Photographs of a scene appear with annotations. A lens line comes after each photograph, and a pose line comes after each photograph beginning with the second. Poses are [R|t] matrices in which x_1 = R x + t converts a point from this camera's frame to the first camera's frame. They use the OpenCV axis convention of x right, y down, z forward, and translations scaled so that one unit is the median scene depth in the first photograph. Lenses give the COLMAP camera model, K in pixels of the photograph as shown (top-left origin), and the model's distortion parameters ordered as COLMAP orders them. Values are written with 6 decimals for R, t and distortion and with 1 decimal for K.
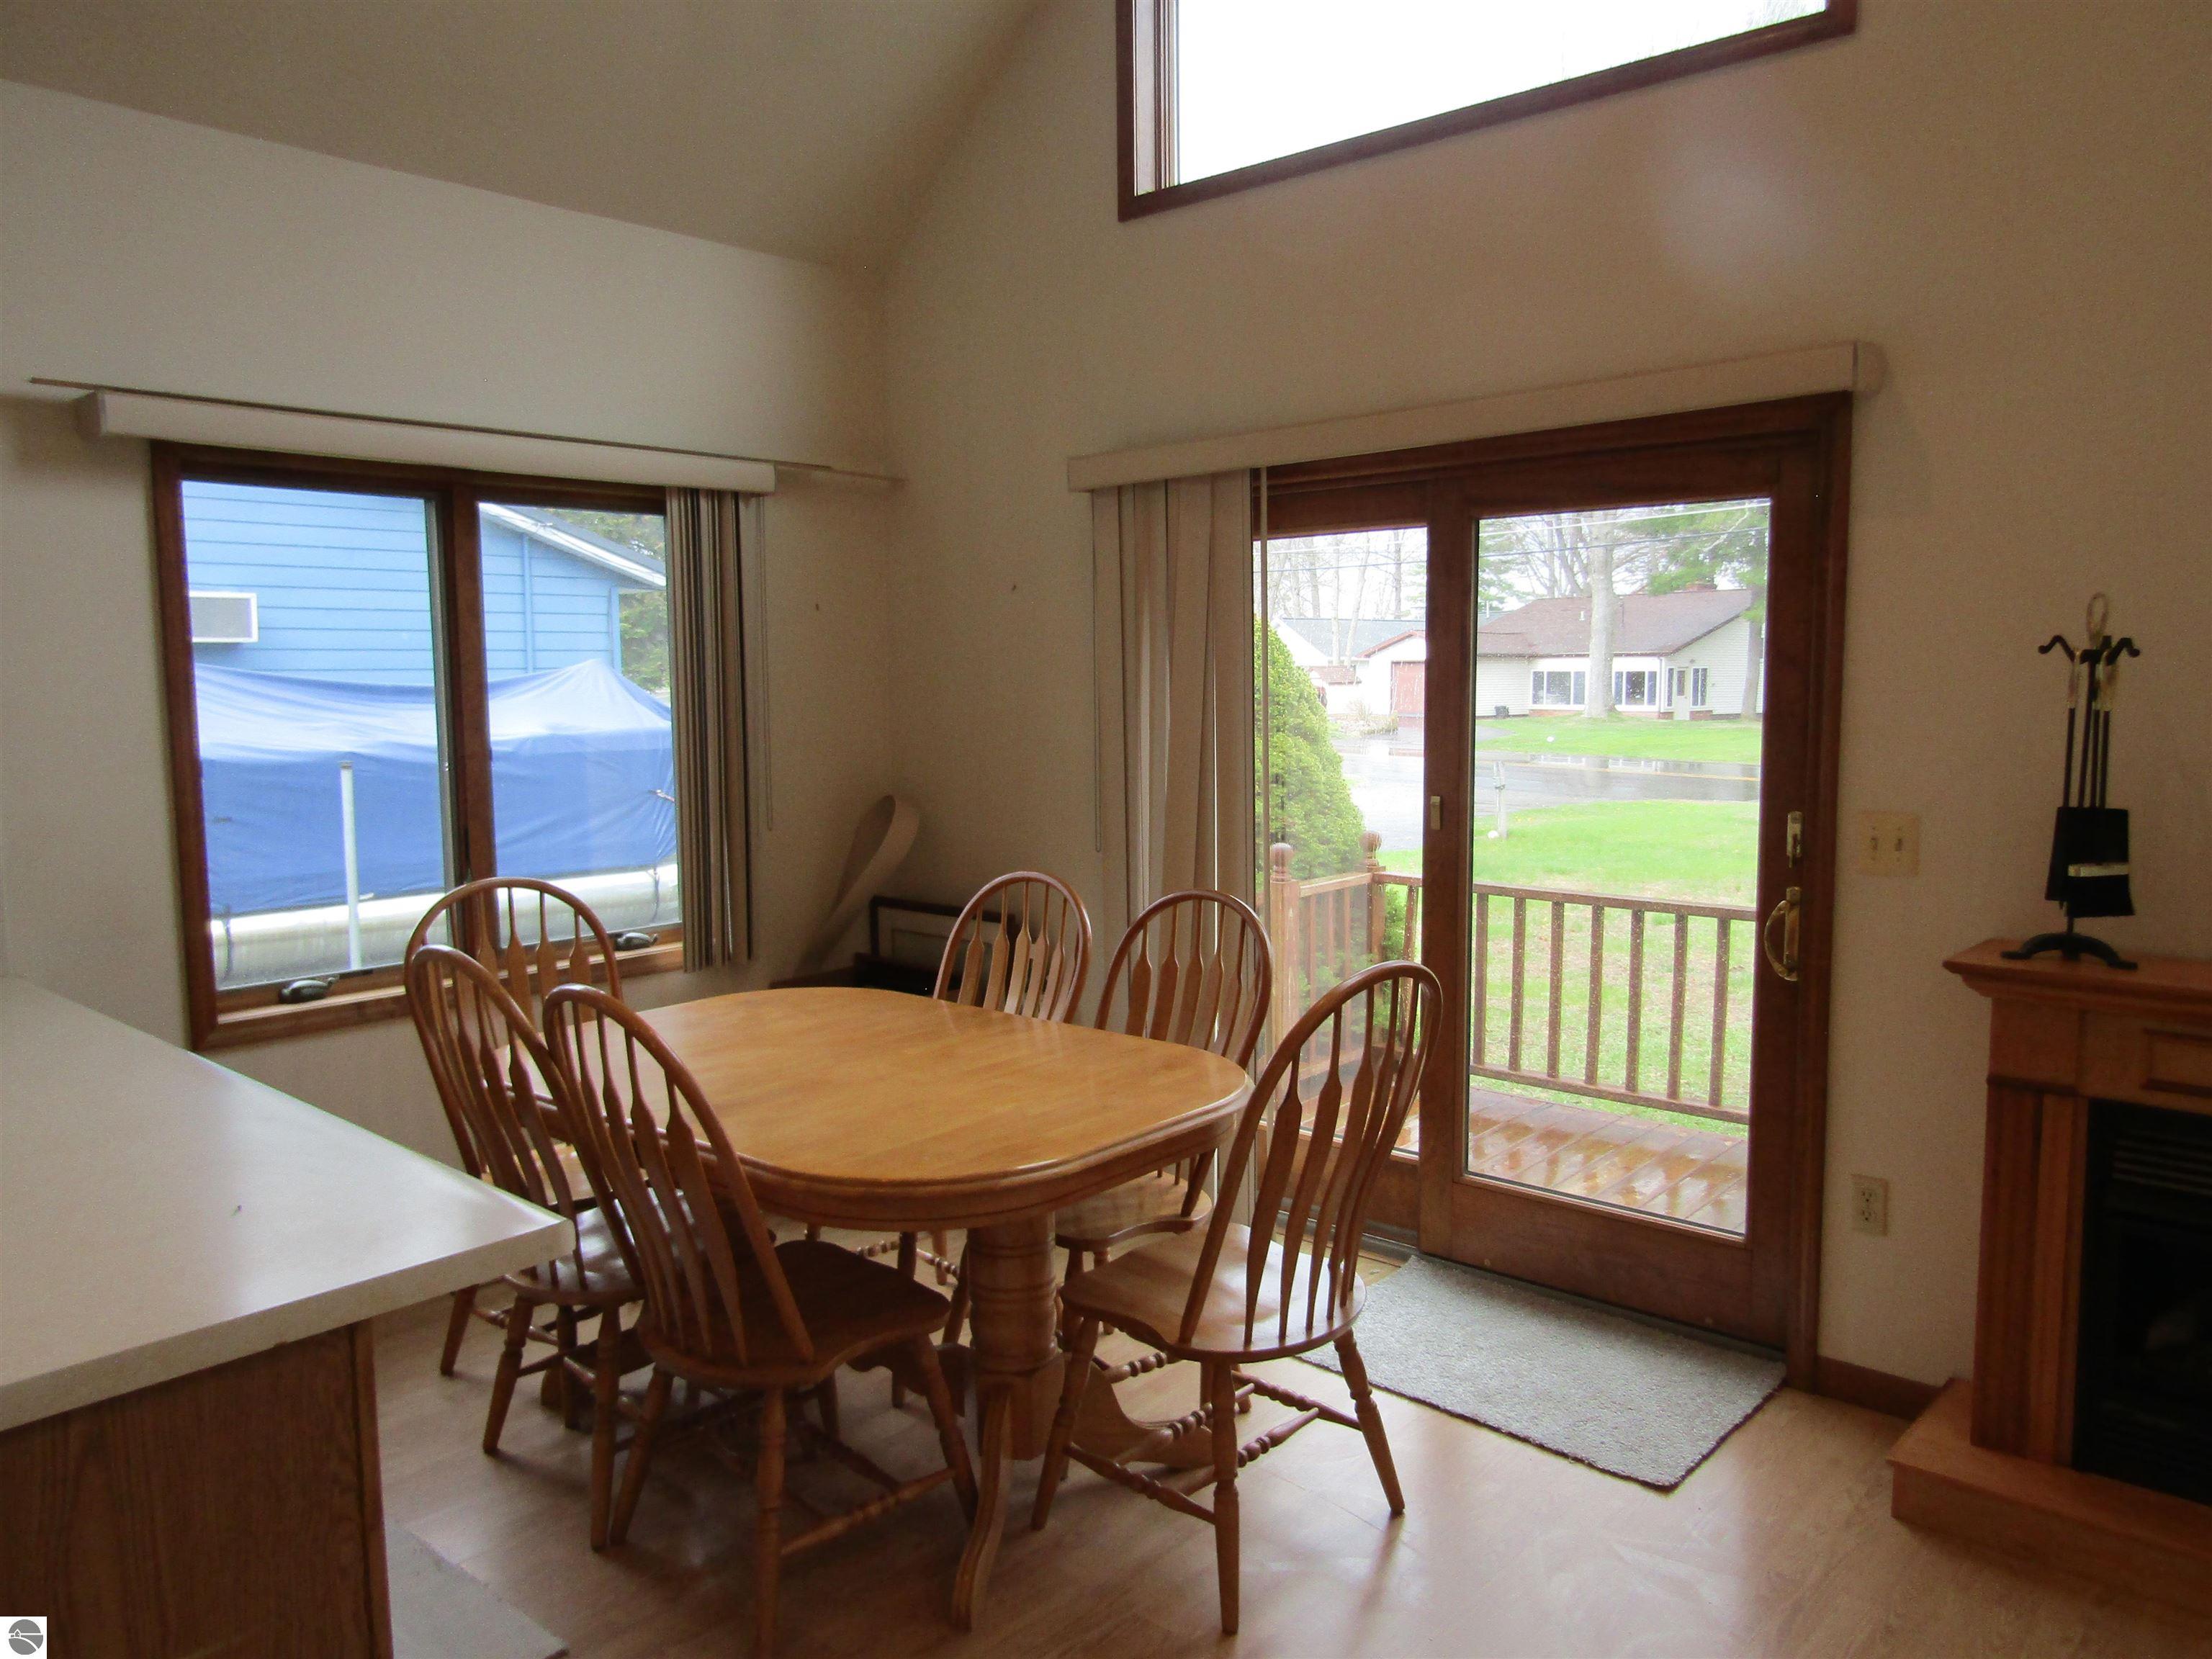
lens RADIAL K [[1569.7, 0, 1109.8], [0, 1569.7, 830.9], [0, 0, 1]] dist [-0.011674, 0.006837]
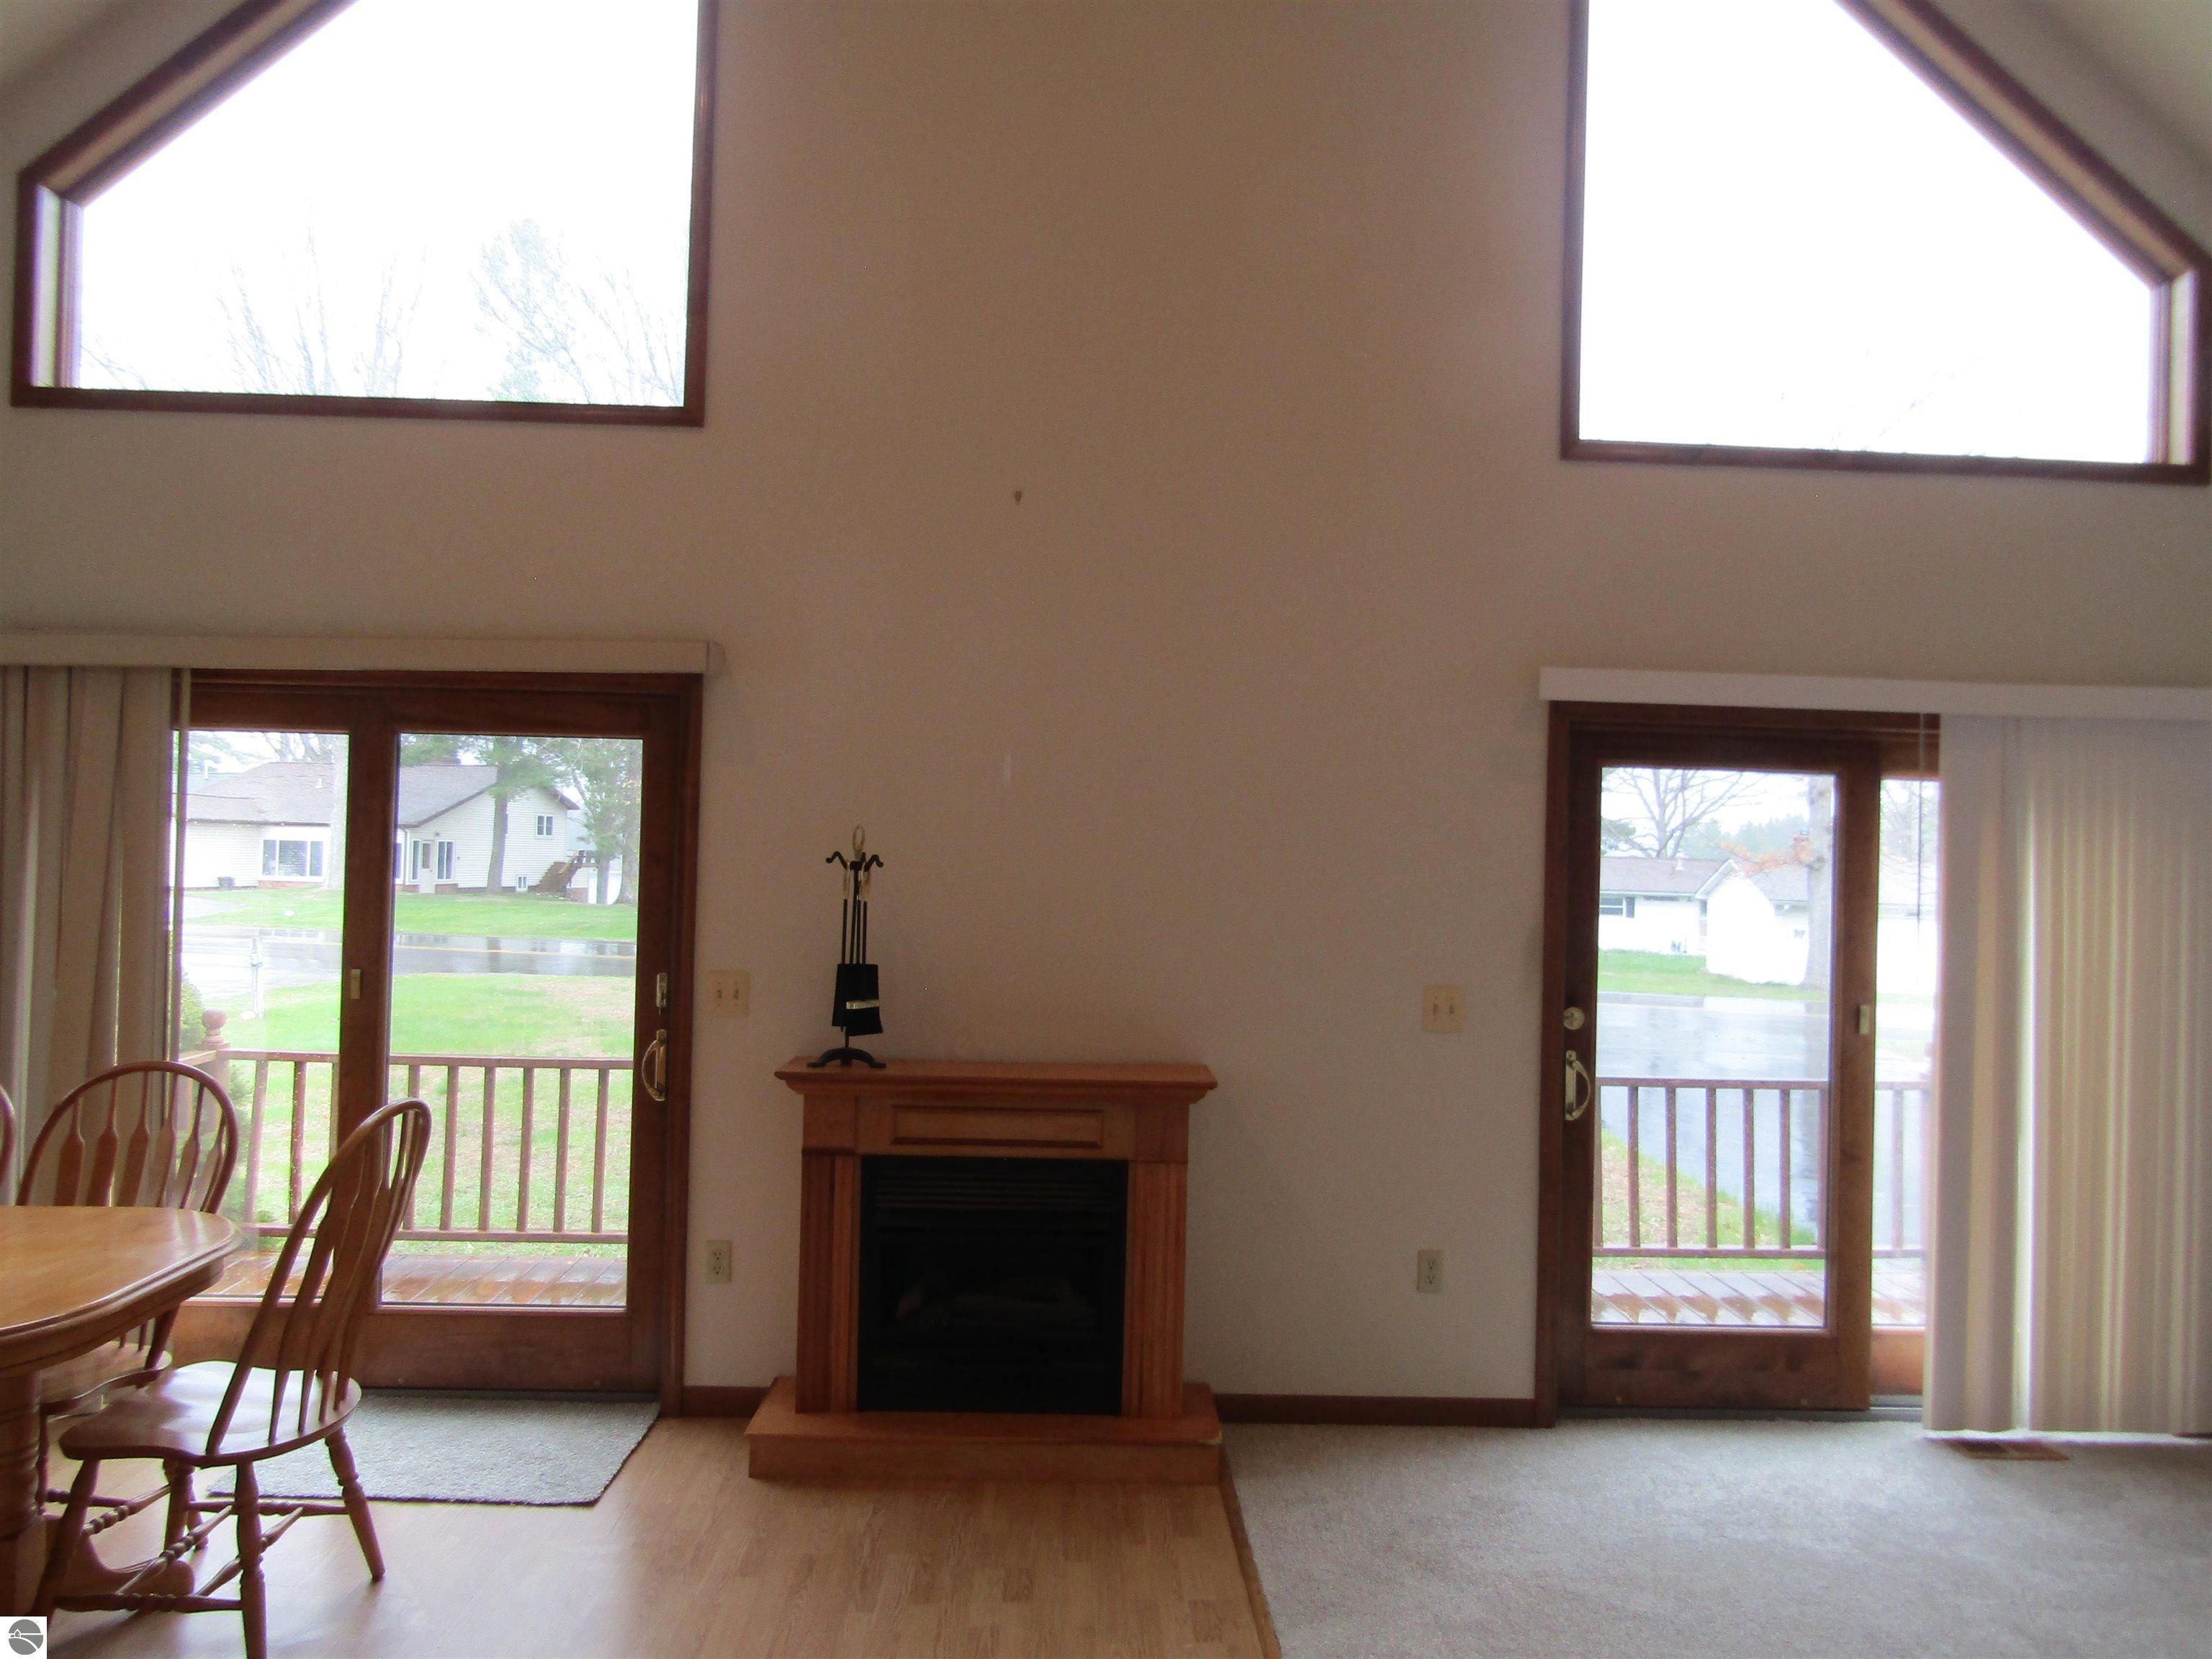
lens RADIAL K [[1569.7, 0, 1106.2], [0, 1569.7, 823.2], [0, 0, 1]] dist [-0.011674, 0.006837]
pose [[0.723464, 0.038756, 0.689274, -0.230621], [0.040886, 0.994265, -0.098819, 0.008786], [-0.689151, 0.099673, 0.717730, -0.252762]]
